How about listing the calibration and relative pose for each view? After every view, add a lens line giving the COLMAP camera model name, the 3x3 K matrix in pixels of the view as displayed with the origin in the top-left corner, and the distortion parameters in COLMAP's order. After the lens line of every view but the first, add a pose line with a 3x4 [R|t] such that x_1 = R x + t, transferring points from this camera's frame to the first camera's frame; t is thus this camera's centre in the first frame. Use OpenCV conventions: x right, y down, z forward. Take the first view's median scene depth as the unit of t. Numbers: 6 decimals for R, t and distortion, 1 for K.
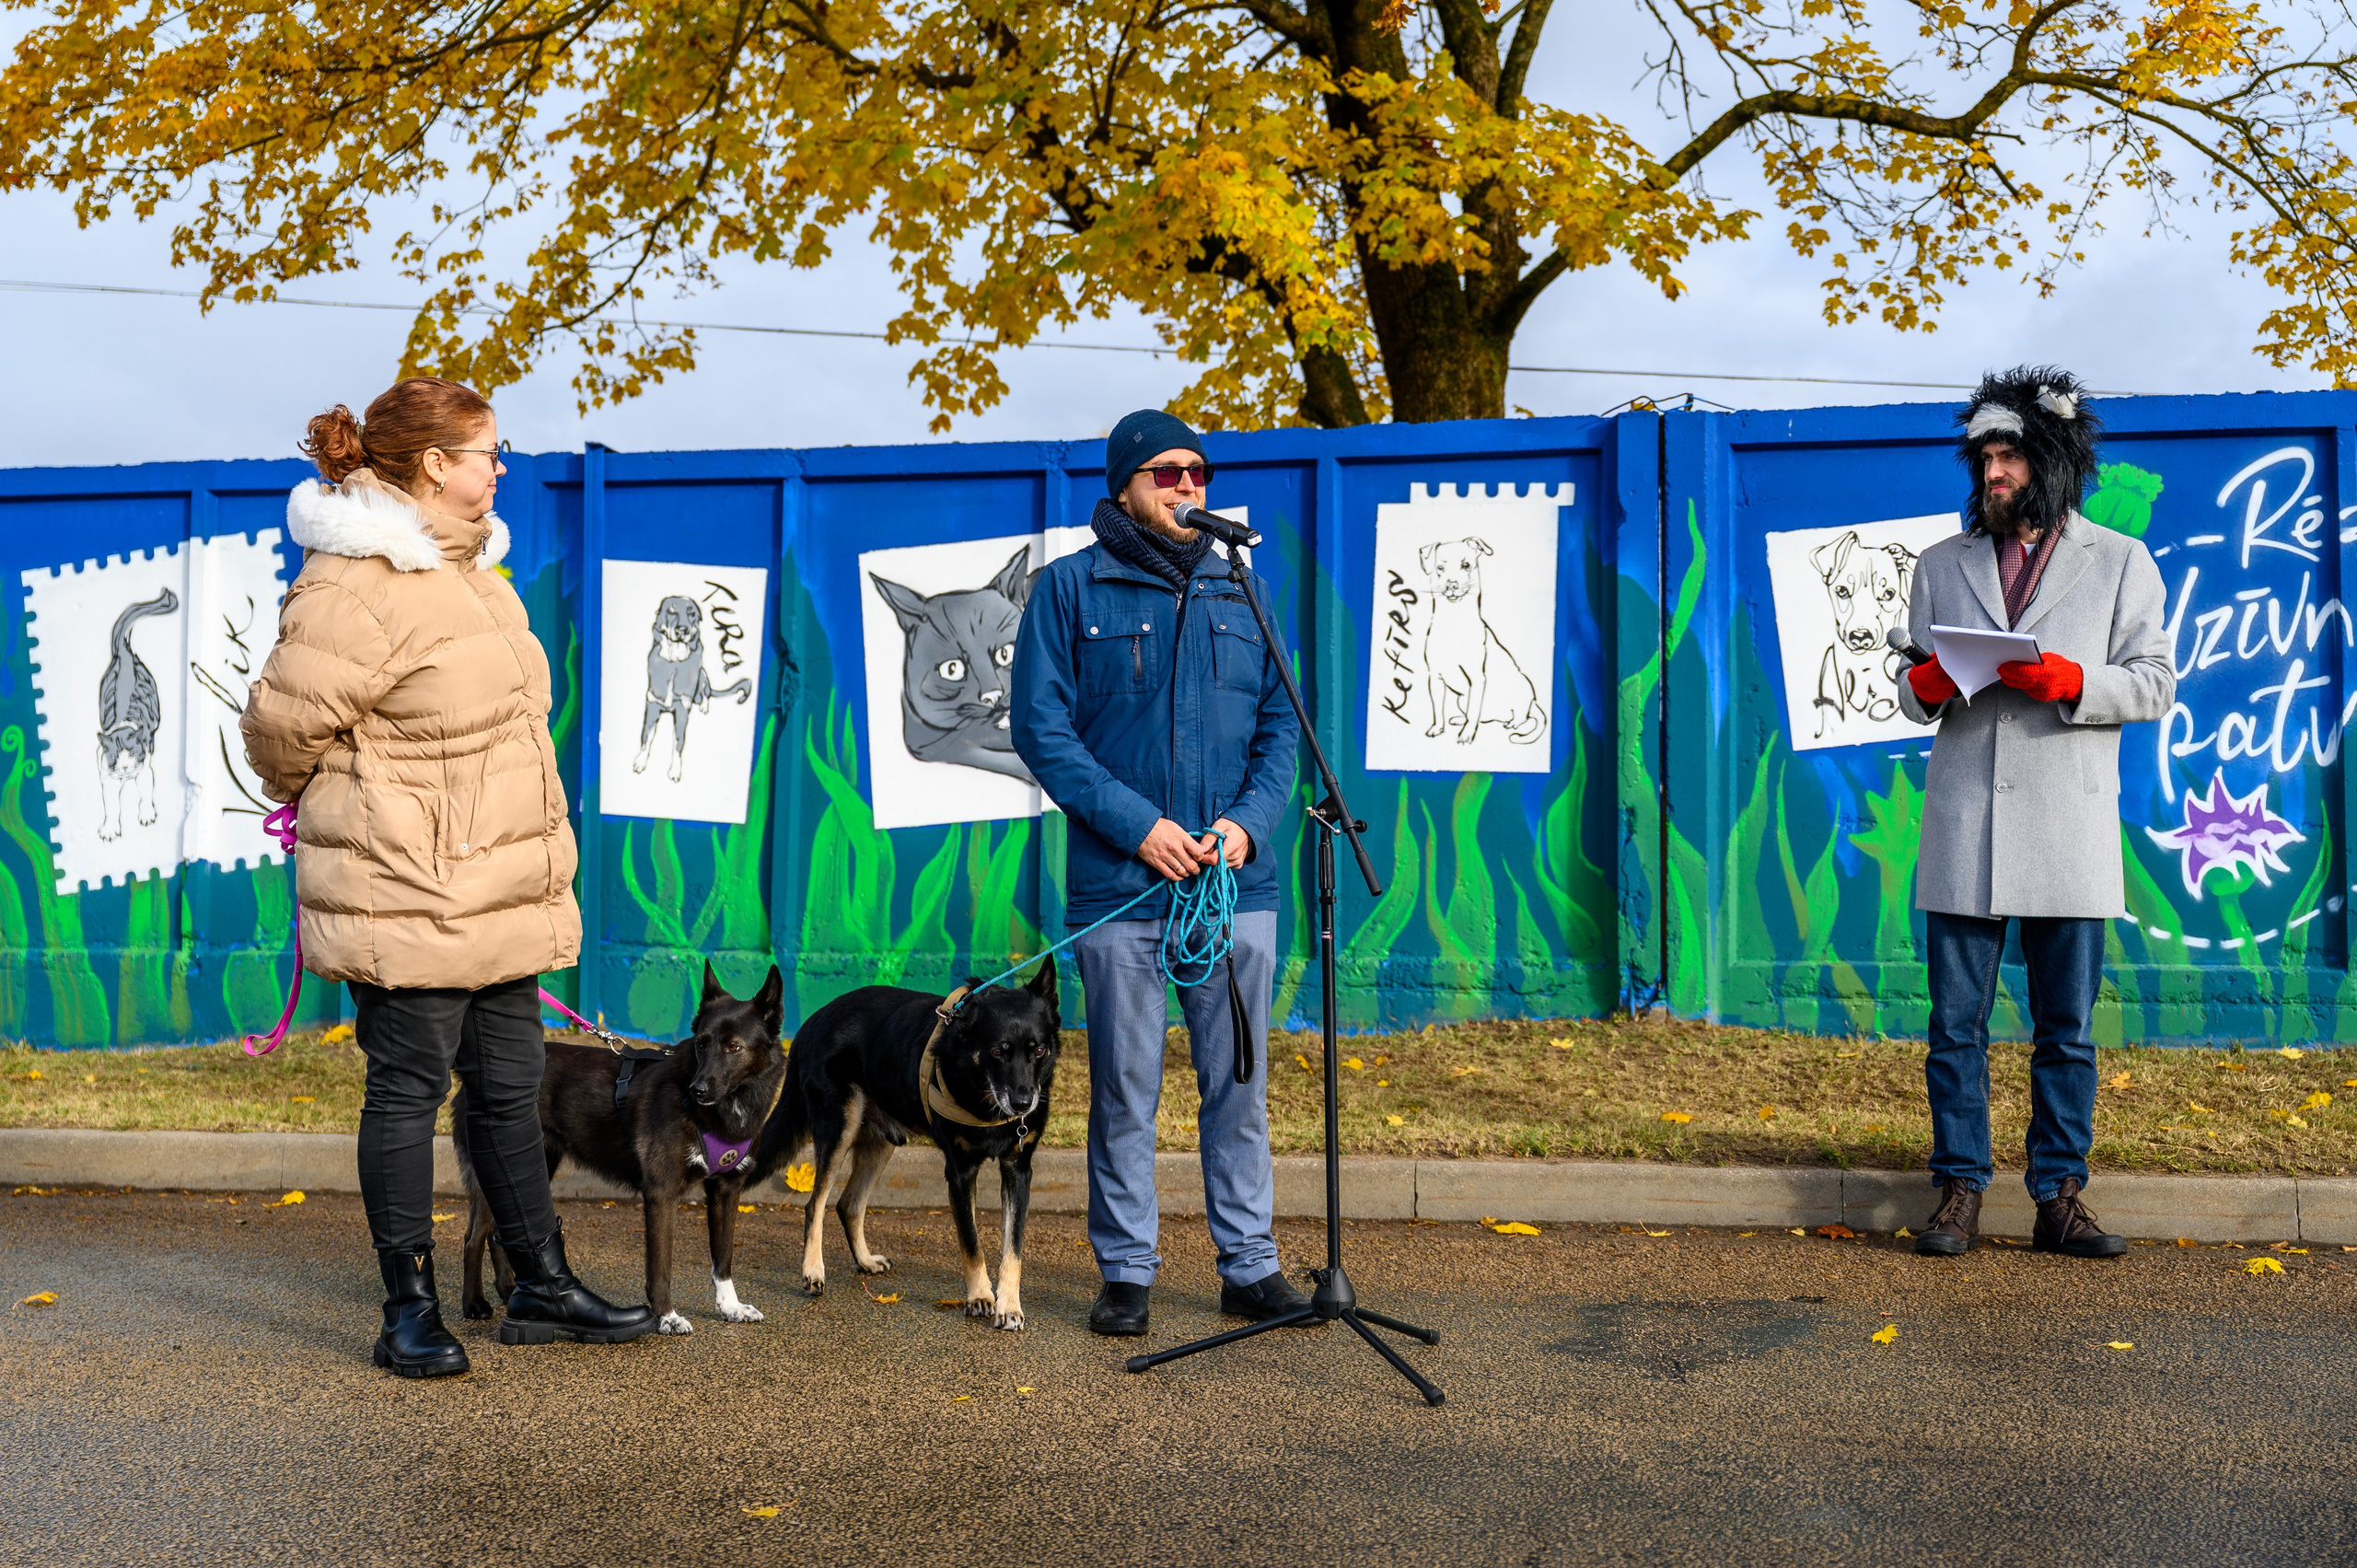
lens RADIAL K [[2887.6, 0, 1205.0], [0, 2887.6, 791.8], [0, 0, 1]] dist [-0.037848, 0.000000]
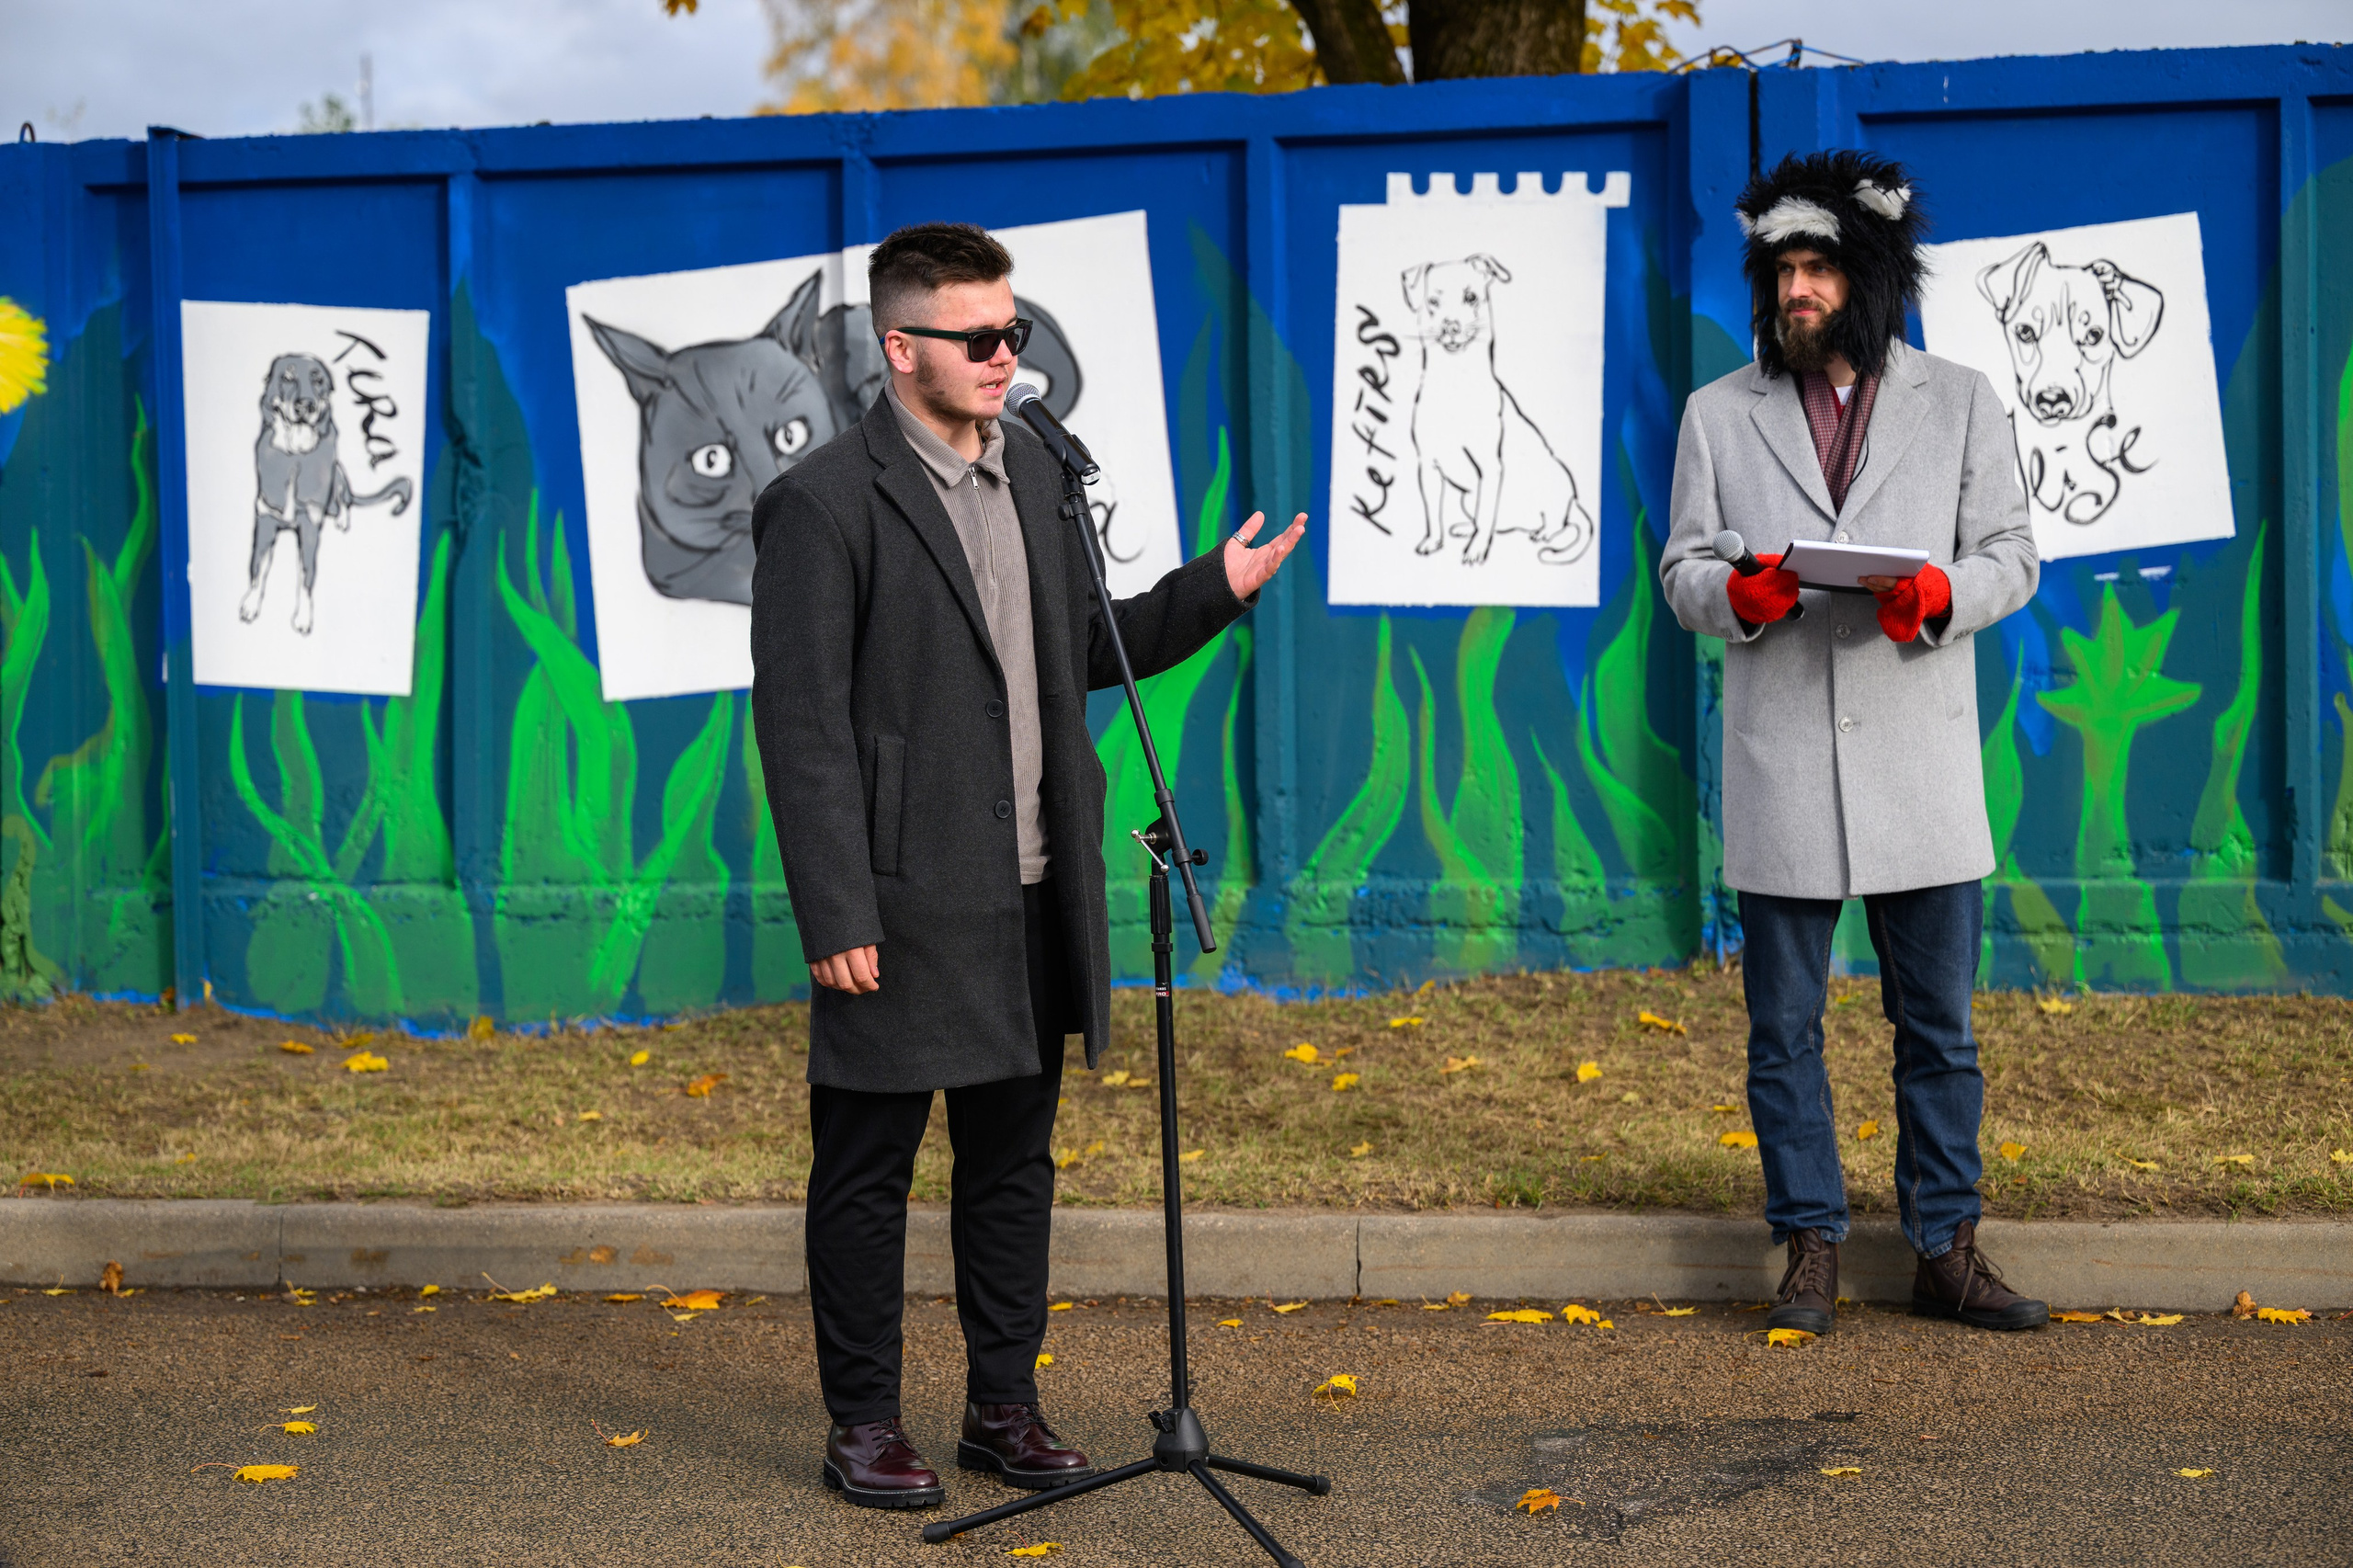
lens RADIAL K [[5694.0, 0, 1314.6], [0, 5694.0, 819.2], [0, 0, 1]] dist [-0.036426, 0.000000]
pose [[0.999768, -0.021547, 0.000019, 0.050421], [0.021431, 0.994514, 0.102384, -0.092223], [-0.002225, -0.102359, 0.994745, -0.321204]]
